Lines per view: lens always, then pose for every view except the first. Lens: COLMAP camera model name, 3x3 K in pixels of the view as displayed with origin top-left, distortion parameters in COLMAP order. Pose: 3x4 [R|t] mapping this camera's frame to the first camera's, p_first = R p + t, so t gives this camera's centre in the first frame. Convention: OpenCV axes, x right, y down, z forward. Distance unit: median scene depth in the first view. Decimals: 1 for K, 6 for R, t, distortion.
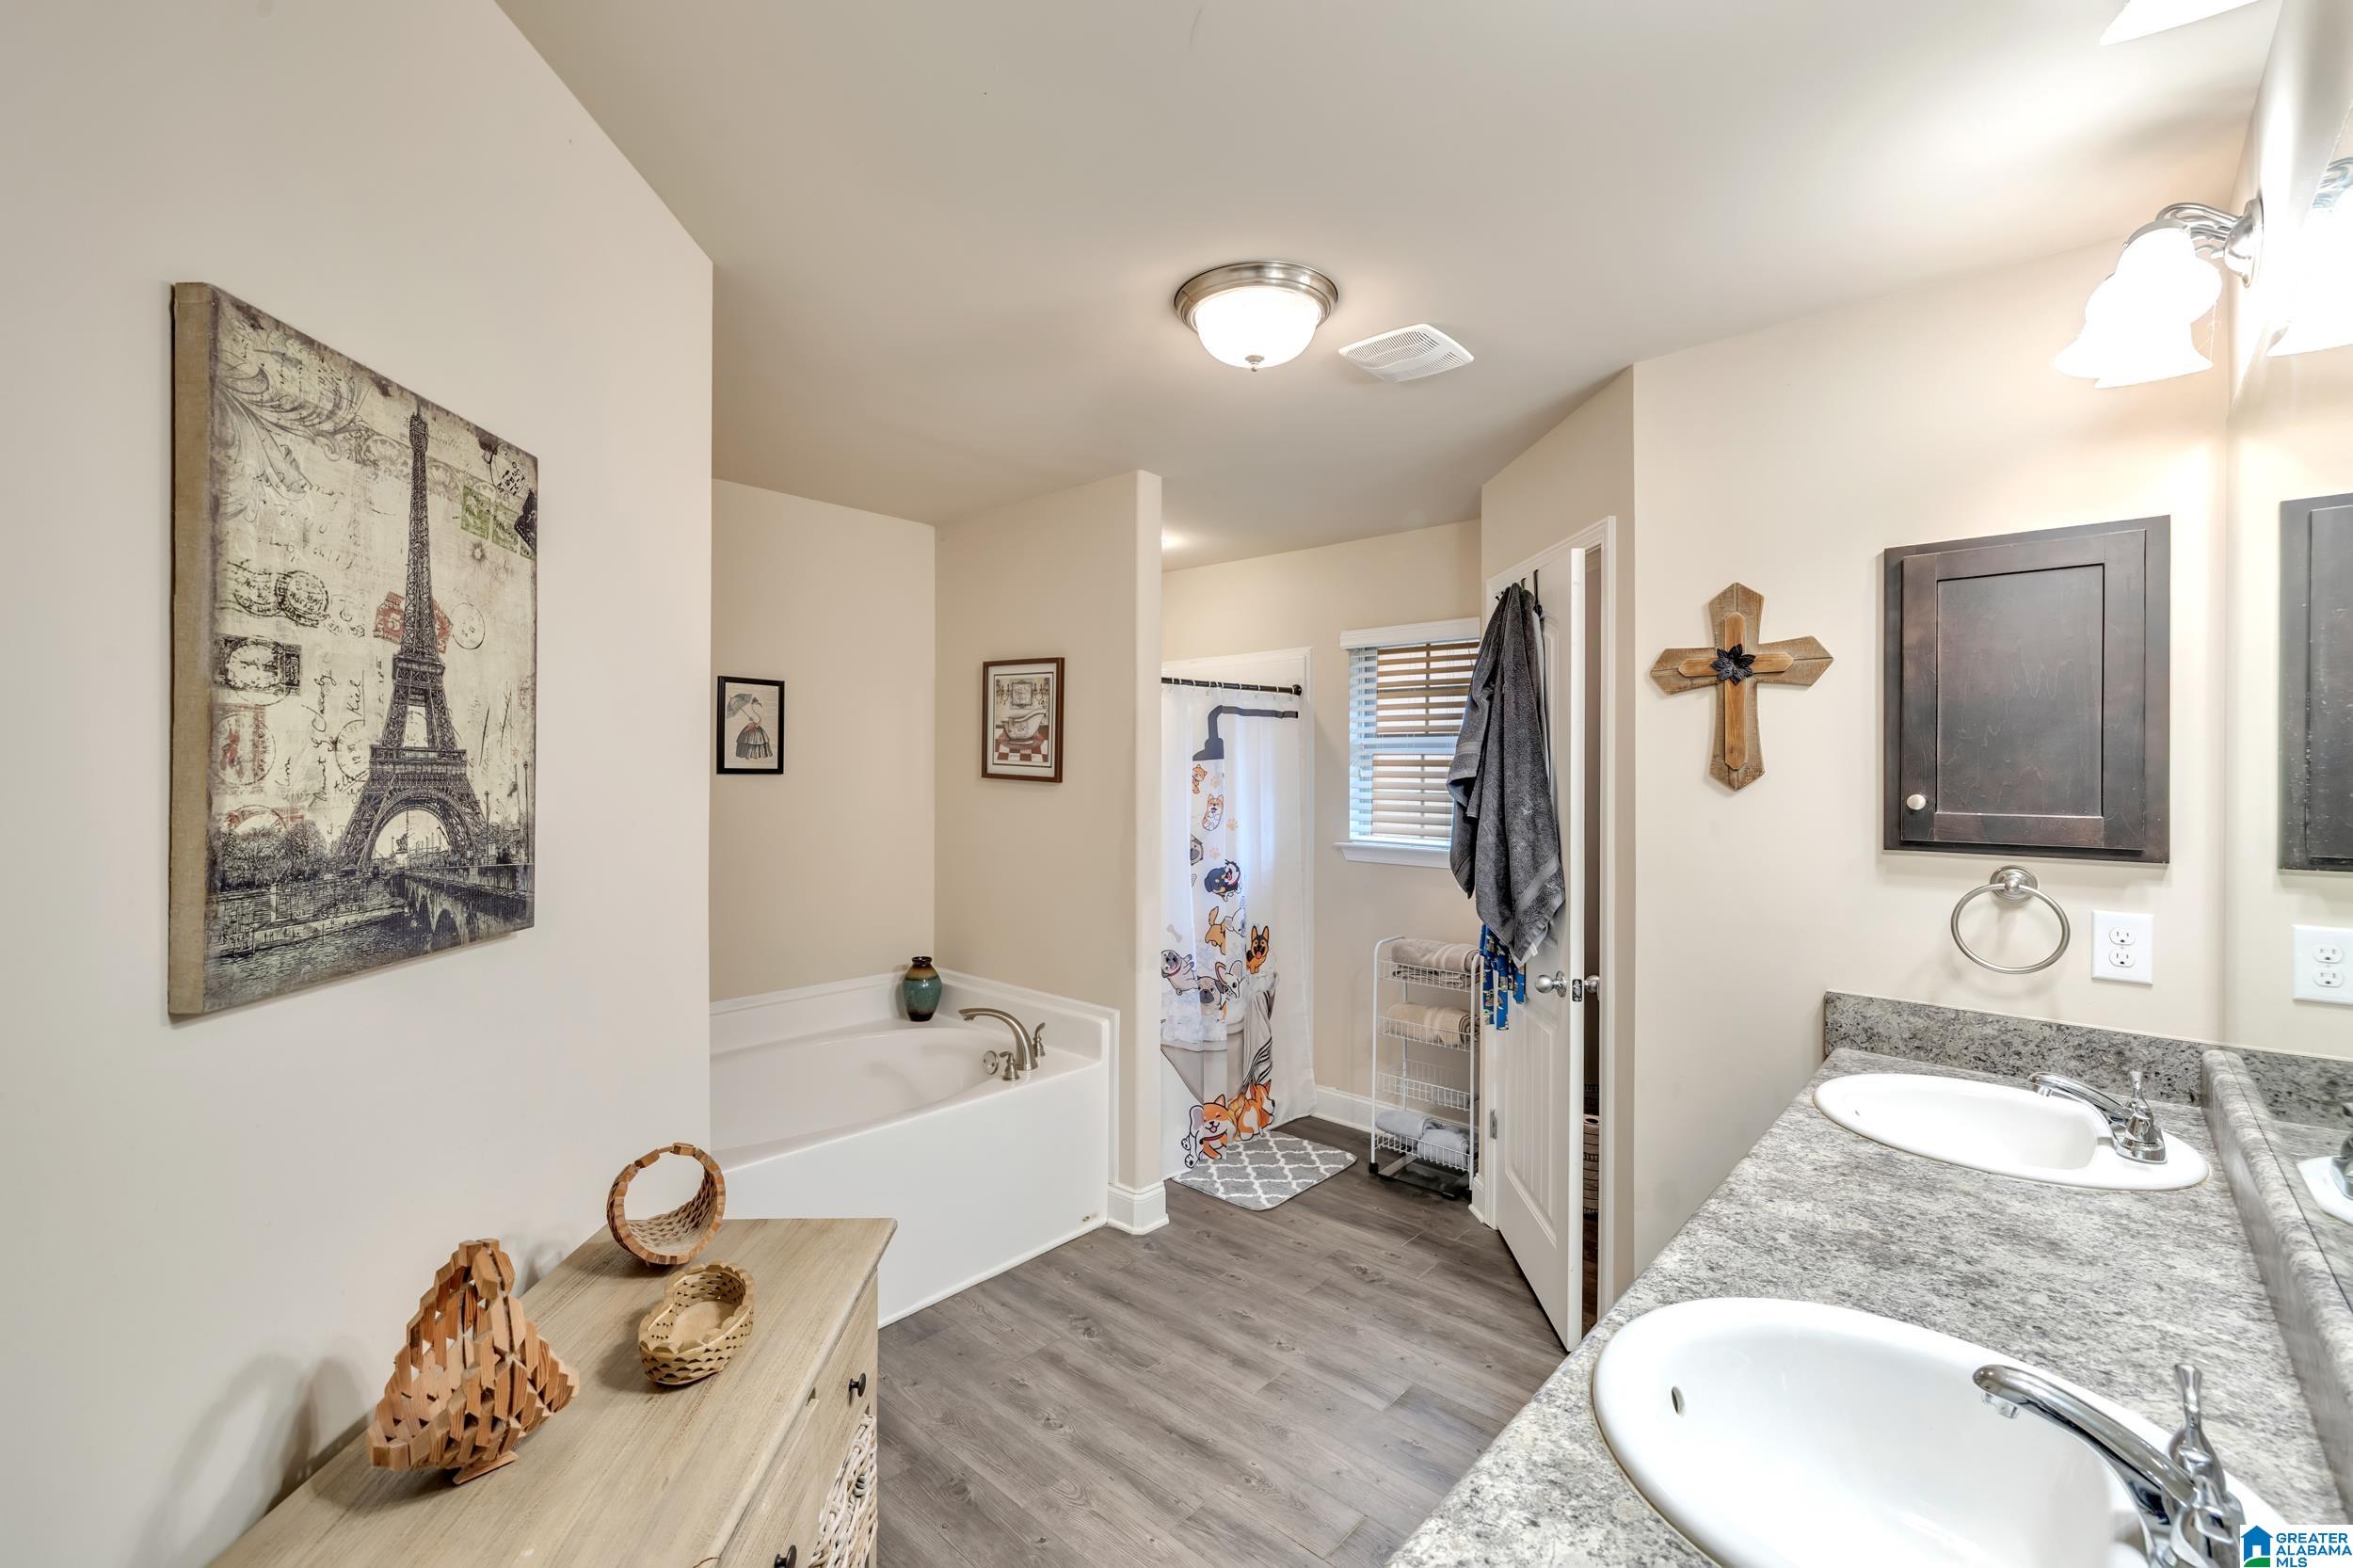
lens RADIAL K [[1001.5, 0, 1174.4], [0, 1001.5, 771.0], [0, 0, 1]] dist [-0.000896, 0.000225]
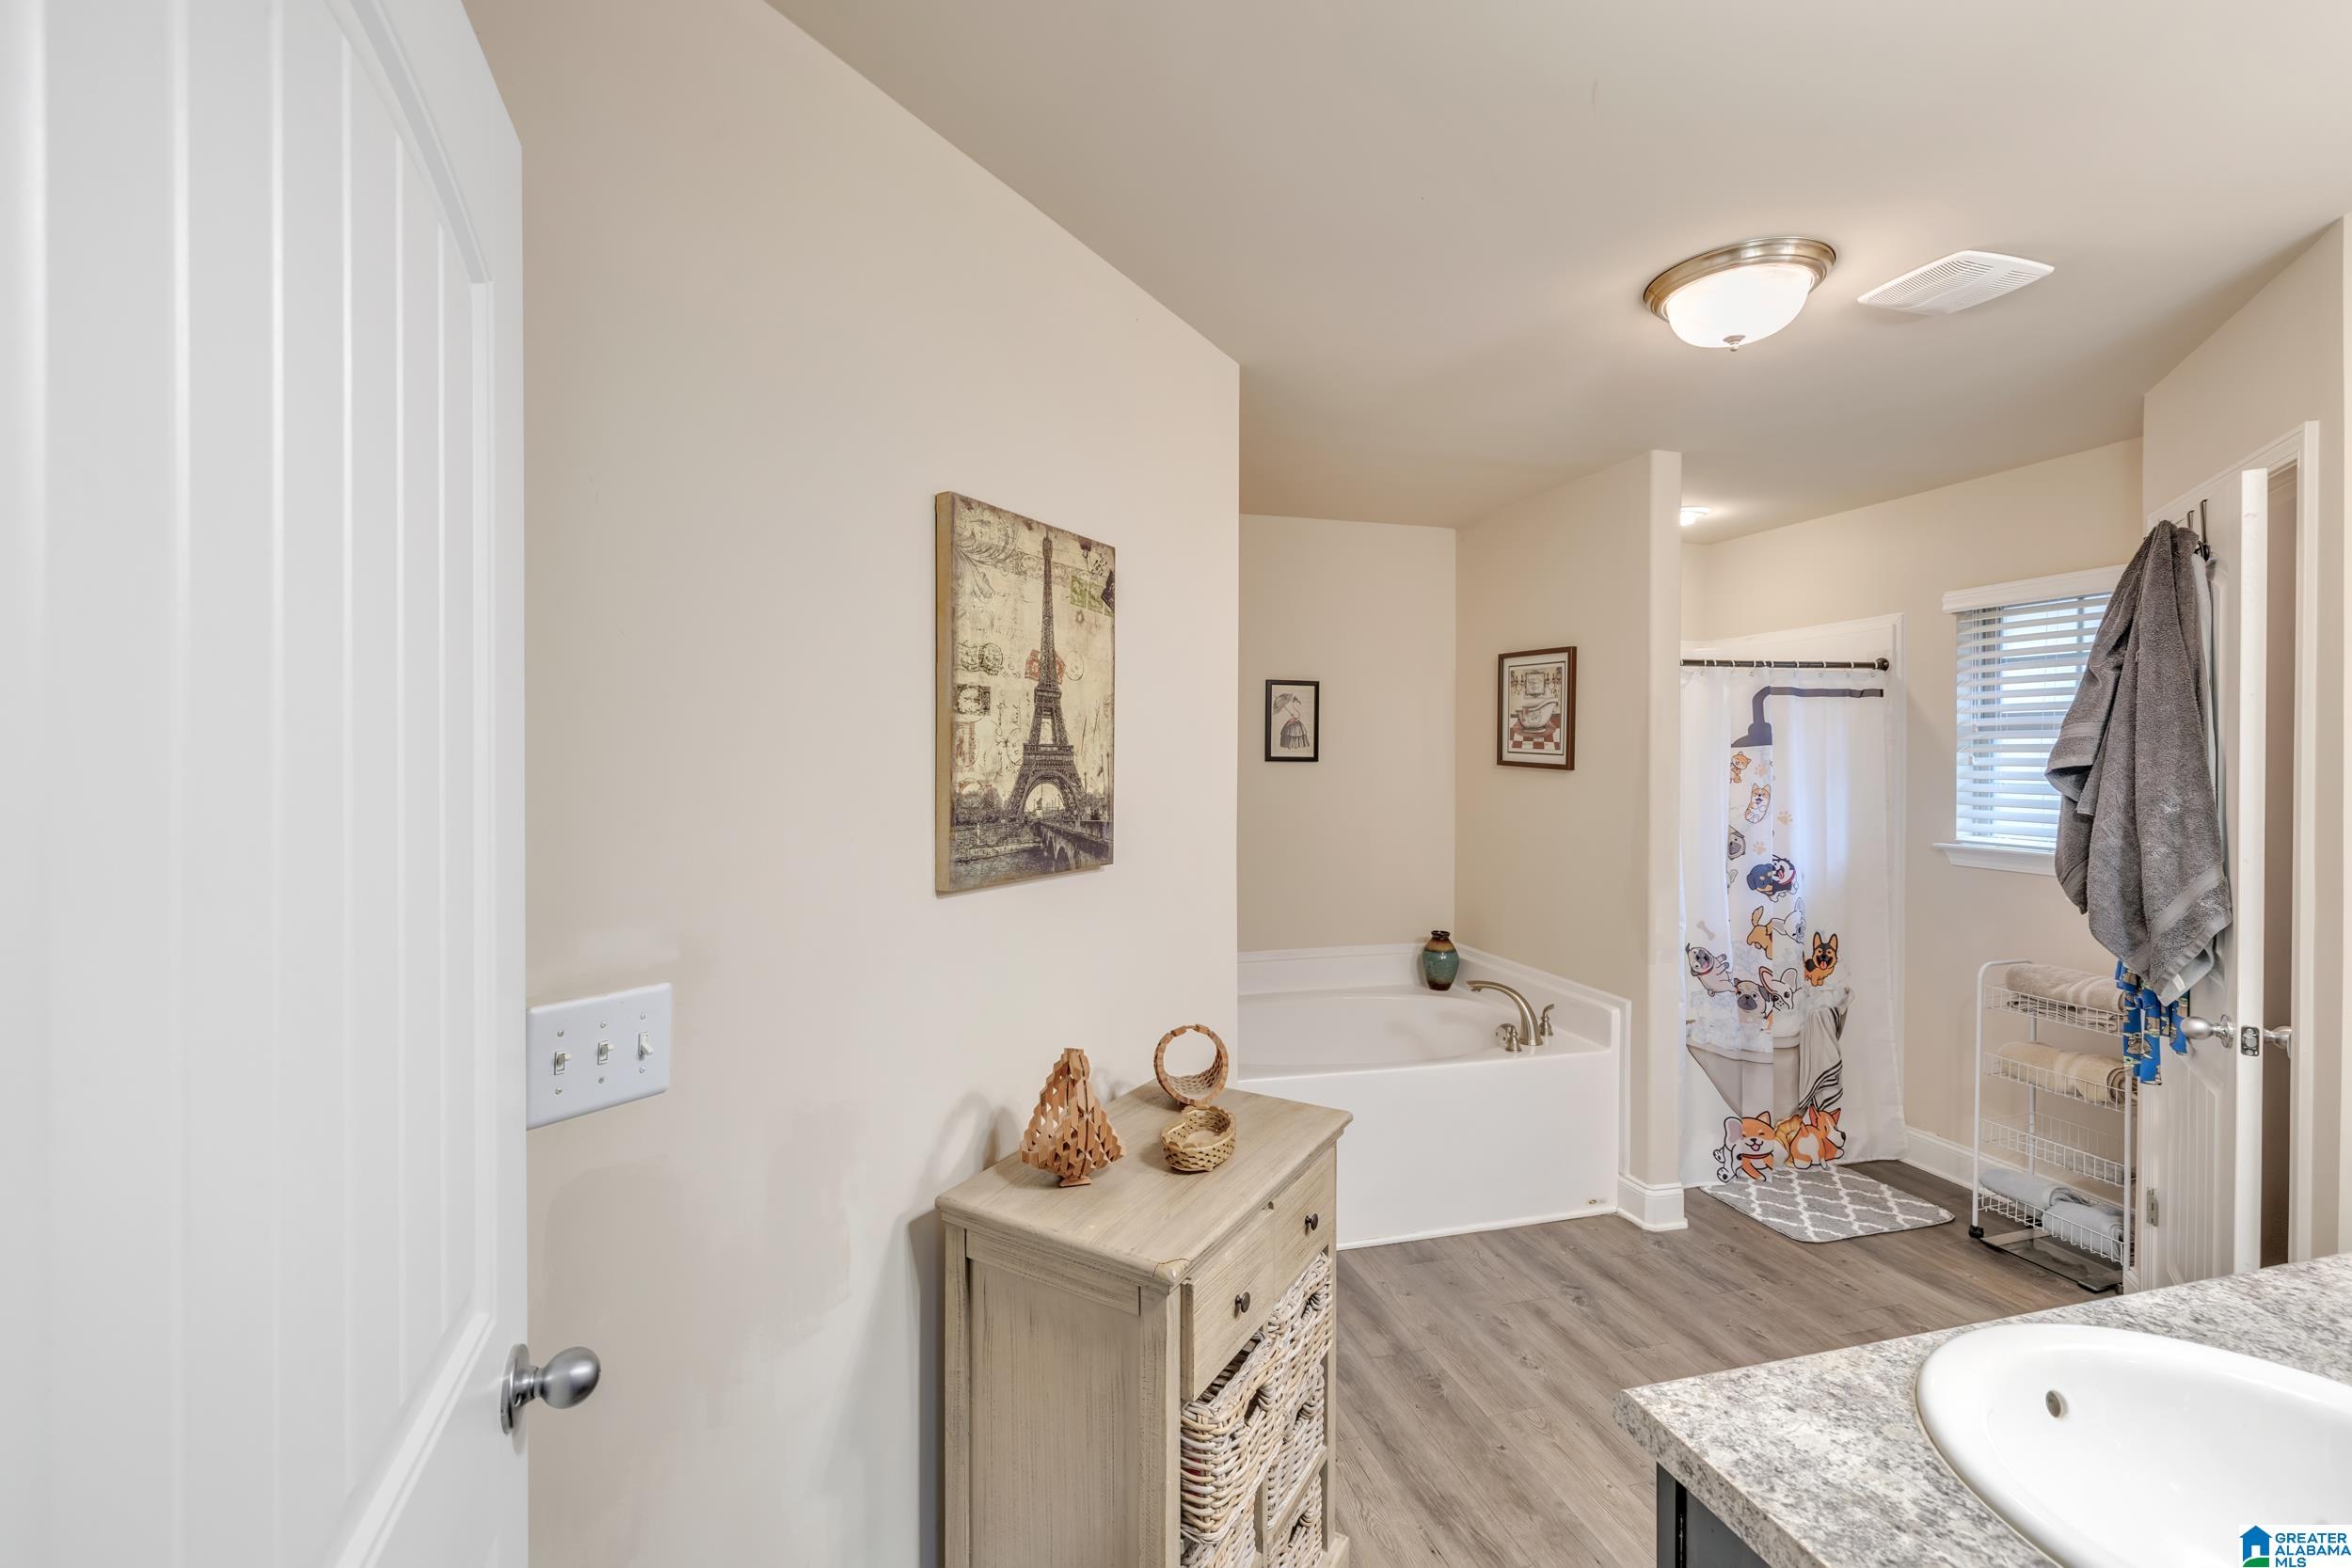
lens RADIAL K [[1007.5, 0, 1159.9], [0, 1007.5, 765.3], [0, 0, 1]] dist [-0.000928, -0.000149]
pose [[0.843100, 0.002985, -0.537748, 0.145660], [0.000610, 0.999979, 0.006508, -0.000162], [0.537756, -0.005815, 0.843080, -0.145669]]
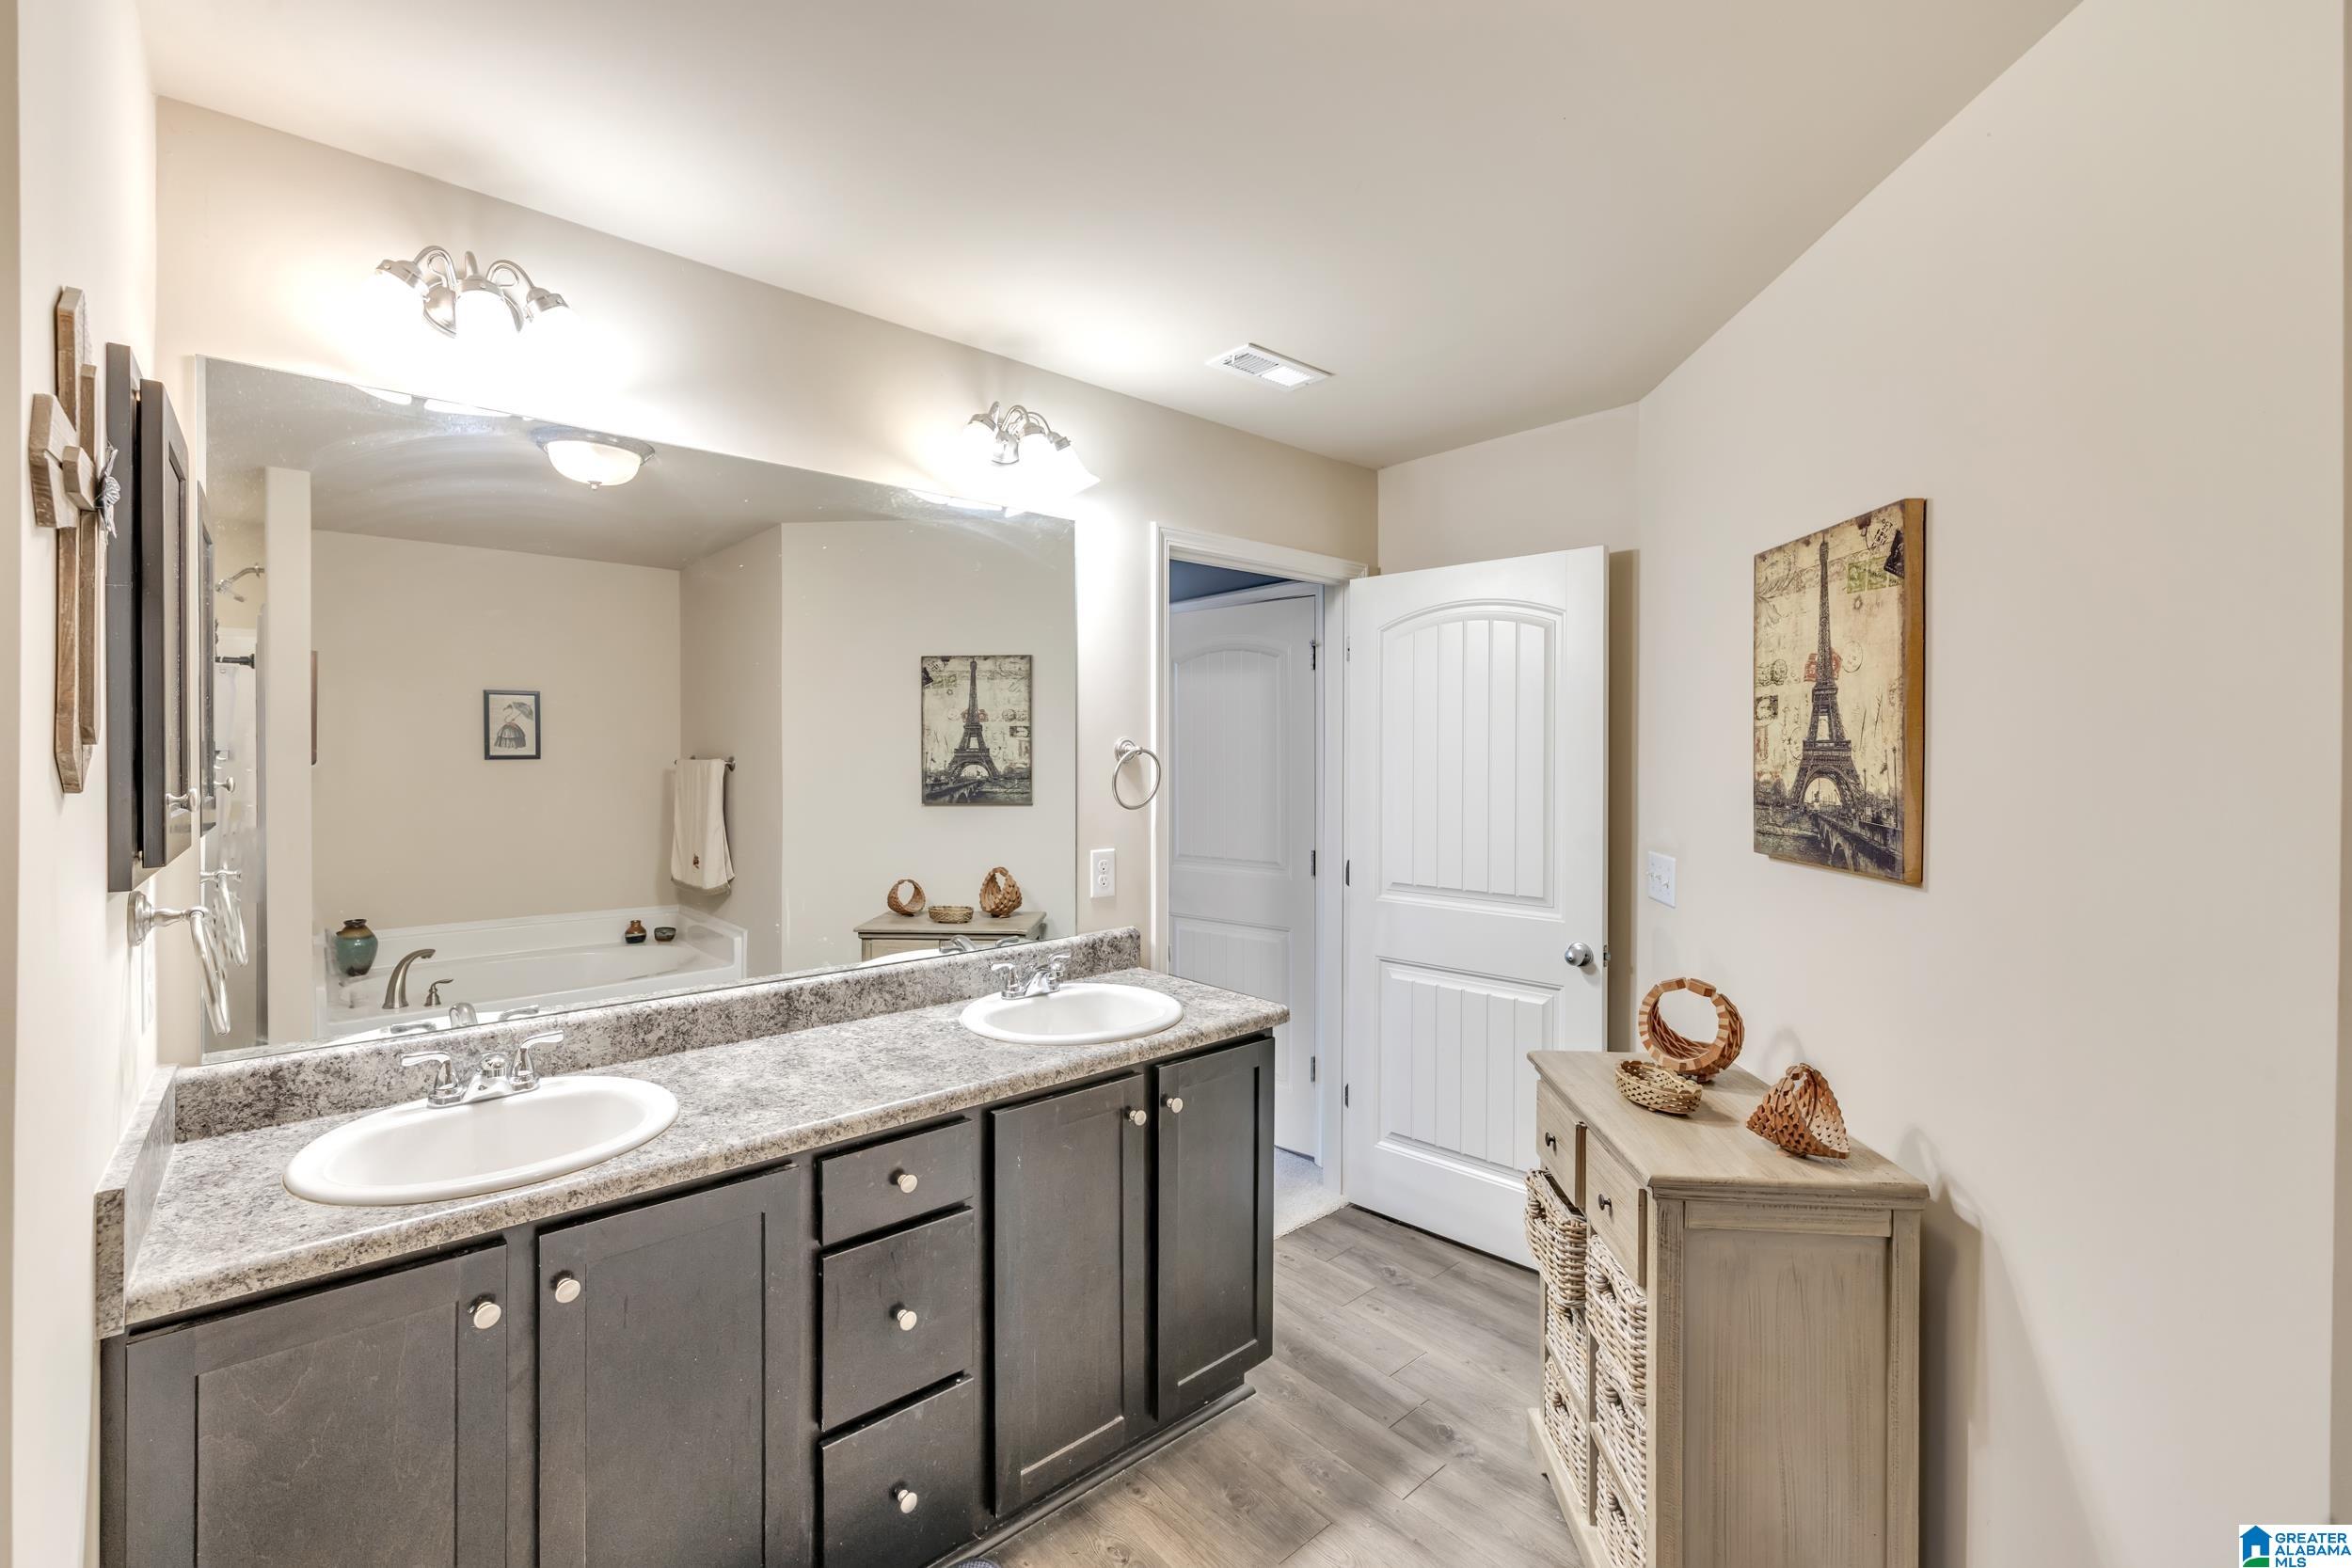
lens RADIAL K [[1007.5, 0, 1178.5], [0, 1007.5, 762.4], [0, 0, 1]] dist [-0.000928, -0.000149]
pose [[-0.994648, -0.003566, 0.103265, 0.076996], [-0.002599, 0.999952, 0.009493, 0.000036], [-0.103294, 0.009174, -0.994609, 1.523203]]
